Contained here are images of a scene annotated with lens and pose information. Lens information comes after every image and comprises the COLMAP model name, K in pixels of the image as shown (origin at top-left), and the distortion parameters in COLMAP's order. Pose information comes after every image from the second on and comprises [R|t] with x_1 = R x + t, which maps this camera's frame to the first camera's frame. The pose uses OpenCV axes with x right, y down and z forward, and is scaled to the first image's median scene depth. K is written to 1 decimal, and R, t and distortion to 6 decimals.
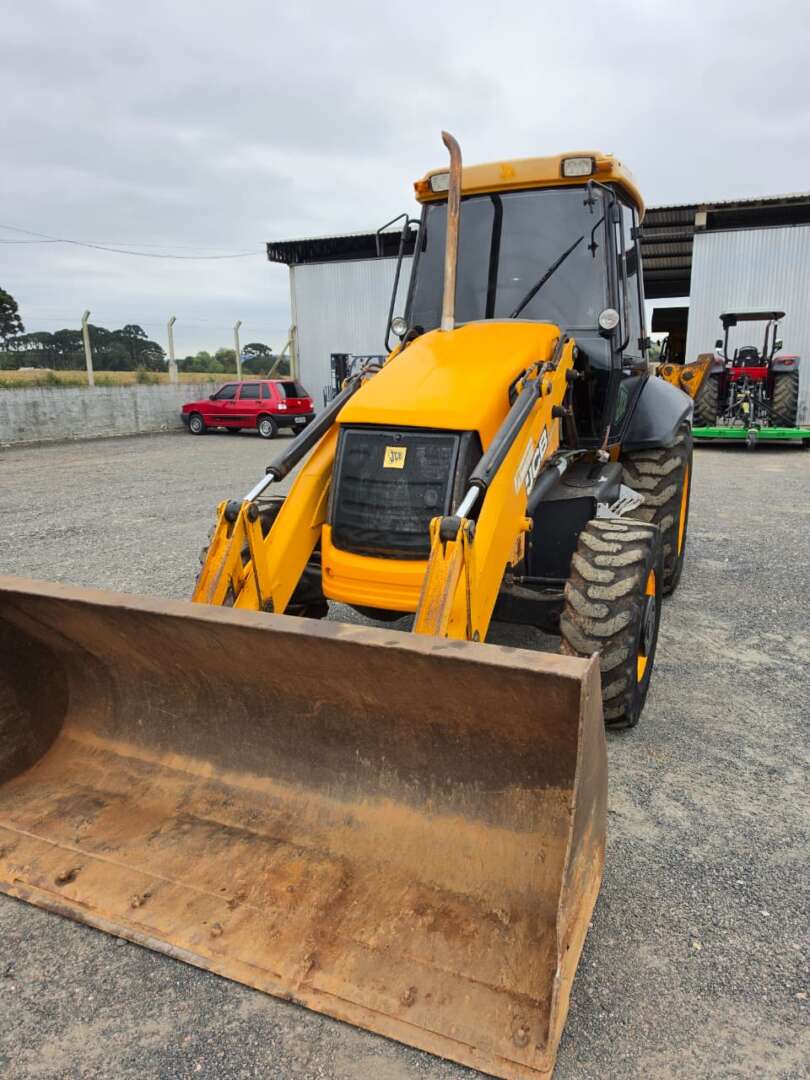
lens RADIAL K [[734.8, 0, 409.4], [0, 734.8, 544.9], [0, 0, 1]] dist [0.076512, -0.064828]
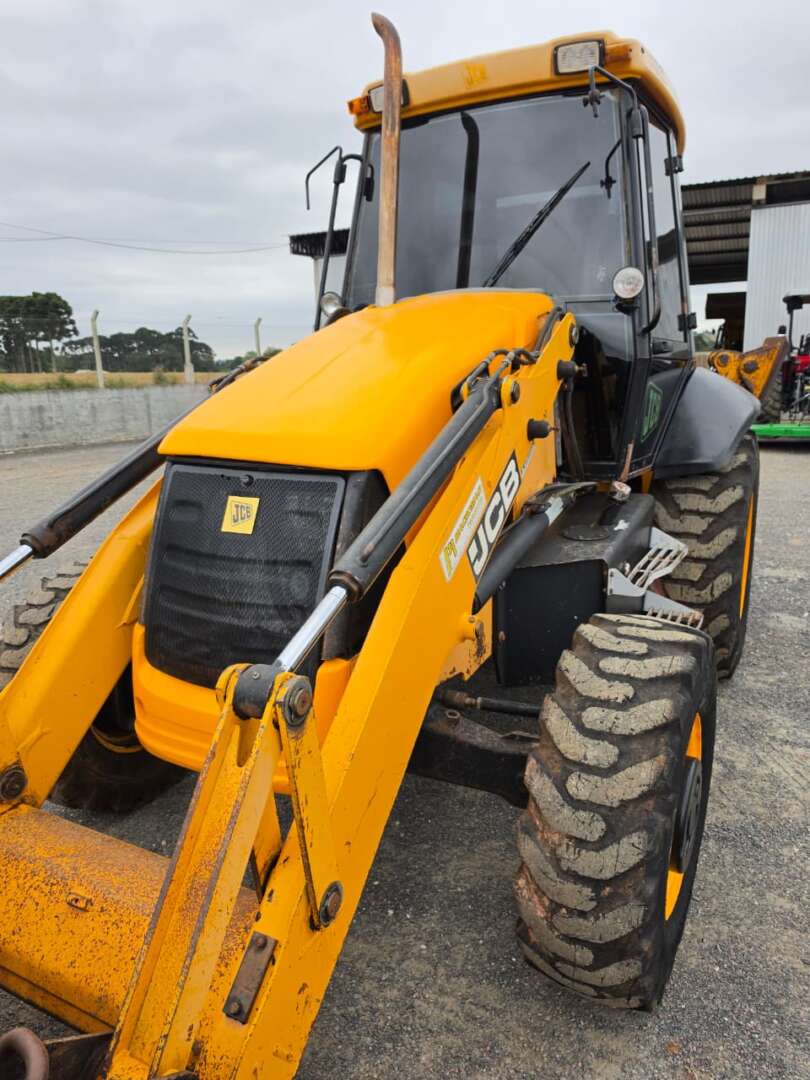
lens RADIAL K [[741.0, 0, 397.6], [0, 741.0, 531.8], [0, 0, 1]] dist [0.059803, -0.074620]
pose [[0.996996, -0.000942, -0.077454, 0.107112], [-0.000005, 0.999925, -0.012215, -0.070509], [0.077459, 0.012179, 0.996921, 0.302985]]
